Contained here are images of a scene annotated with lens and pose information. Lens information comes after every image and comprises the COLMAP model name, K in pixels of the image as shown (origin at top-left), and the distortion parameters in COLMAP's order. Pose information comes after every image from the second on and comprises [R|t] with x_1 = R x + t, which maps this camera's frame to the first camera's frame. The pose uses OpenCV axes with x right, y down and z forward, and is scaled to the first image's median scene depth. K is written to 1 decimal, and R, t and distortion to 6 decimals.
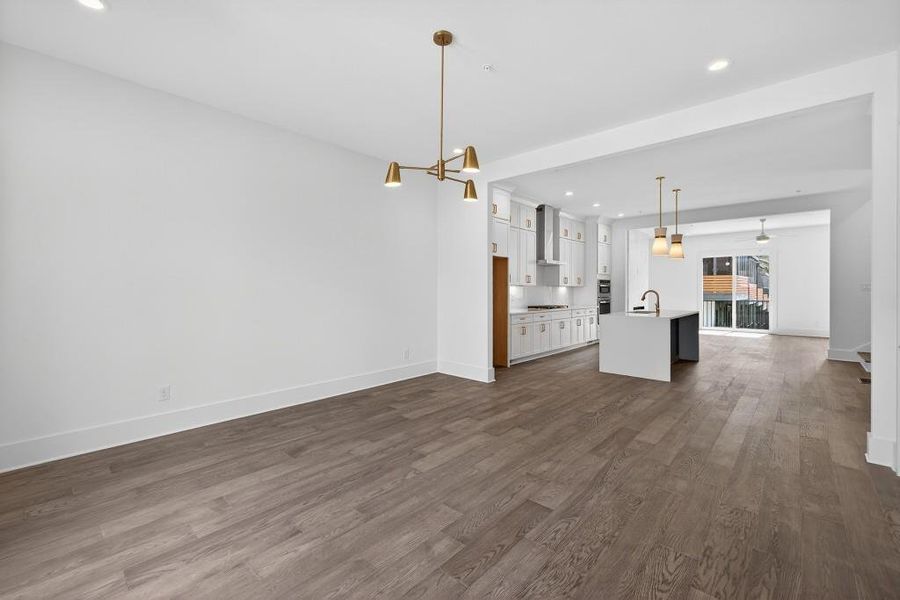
lens RADIAL K [[375.7, 0, 449.3], [0, 375.7, 292.2], [0, 0, 1]] dist [0.010253, -0.000359]
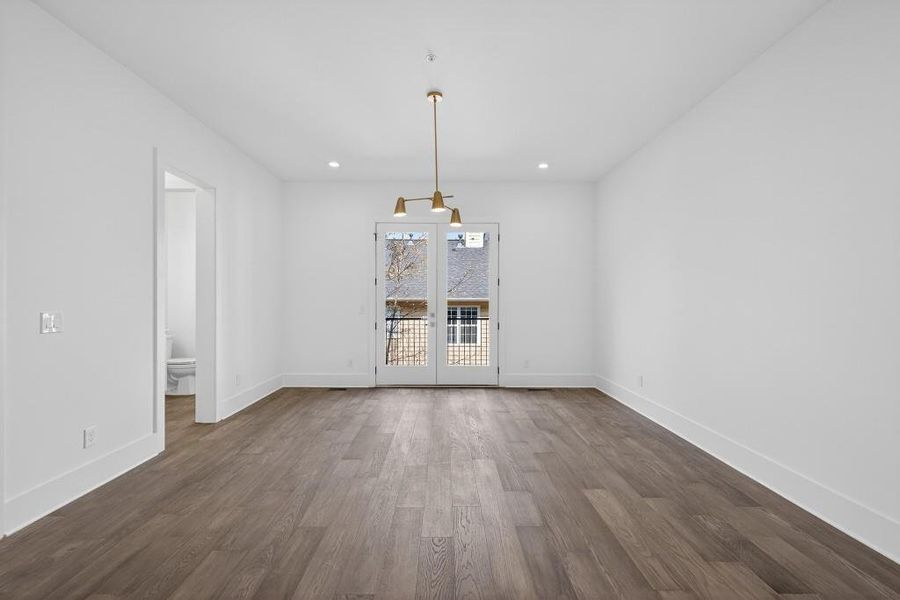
lens RADIAL K [[375.7, 0, 449.3], [0, 375.7, 292.2], [0, 0, 1]] dist [0.010253, -0.000359]
pose [[-0.724528, -0.016488, -0.689048, 0.589491], [-0.010329, 0.999861, -0.013065, -0.012751], [0.689167, -0.002349, -0.724598, 1.410788]]
